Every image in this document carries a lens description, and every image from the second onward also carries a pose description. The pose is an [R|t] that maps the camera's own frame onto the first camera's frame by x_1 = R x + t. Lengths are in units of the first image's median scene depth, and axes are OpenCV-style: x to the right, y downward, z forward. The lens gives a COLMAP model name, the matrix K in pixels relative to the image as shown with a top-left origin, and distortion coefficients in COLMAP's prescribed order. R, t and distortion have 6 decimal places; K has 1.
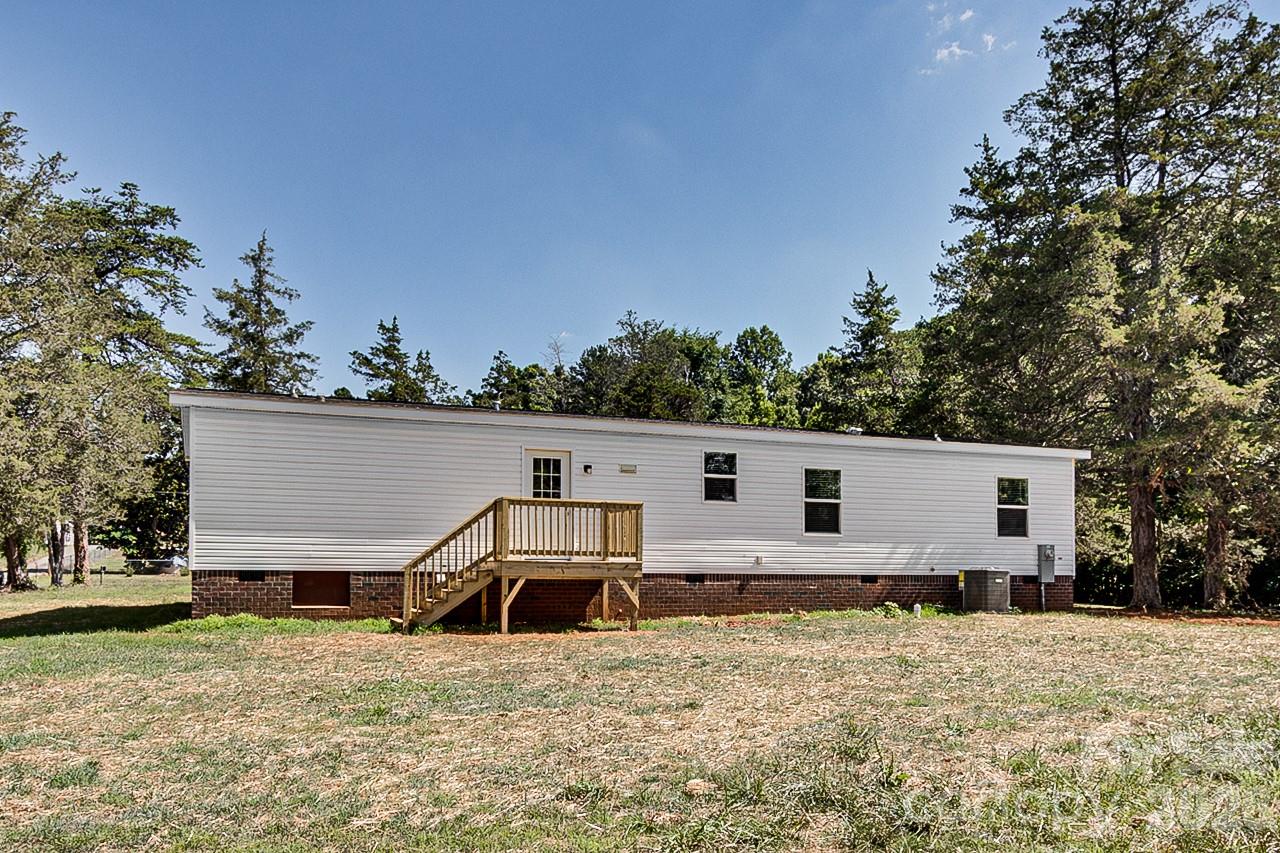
lens RADIAL K [[965.2, 0, 640.0], [0, 965.2, 426.5], [0, 0, 1]] dist [0.004538, 0.001066]
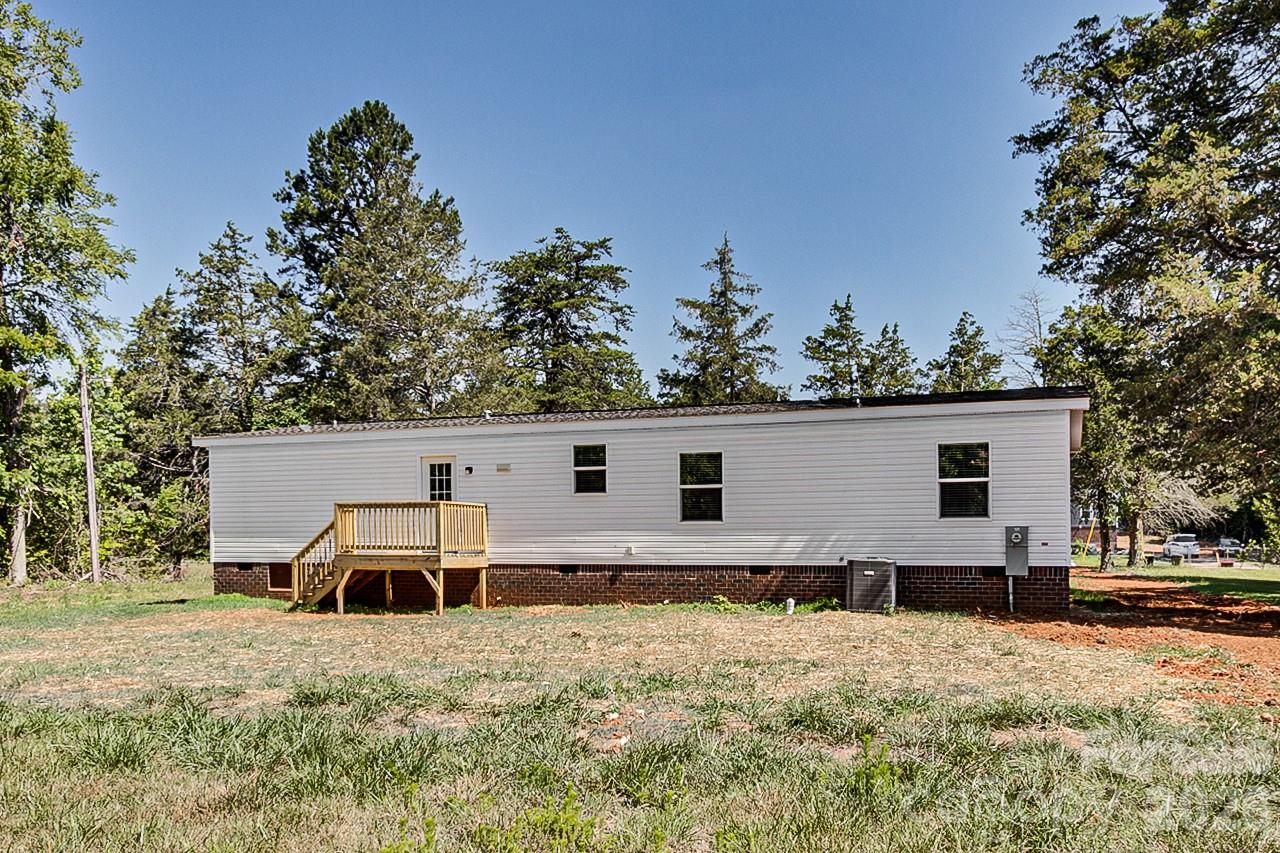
lens RADIAL K [[1059.3, 0, 640.0], [0, 1059.3, 426.5], [0, 0, 1]] dist [0.001998, 0.002196]
pose [[0.752590, -0.084088, -0.653099, 0.823999], [0.101089, 0.994810, -0.011595, 0.025200], [0.650684, -0.057295, 0.757184, 0.189635]]
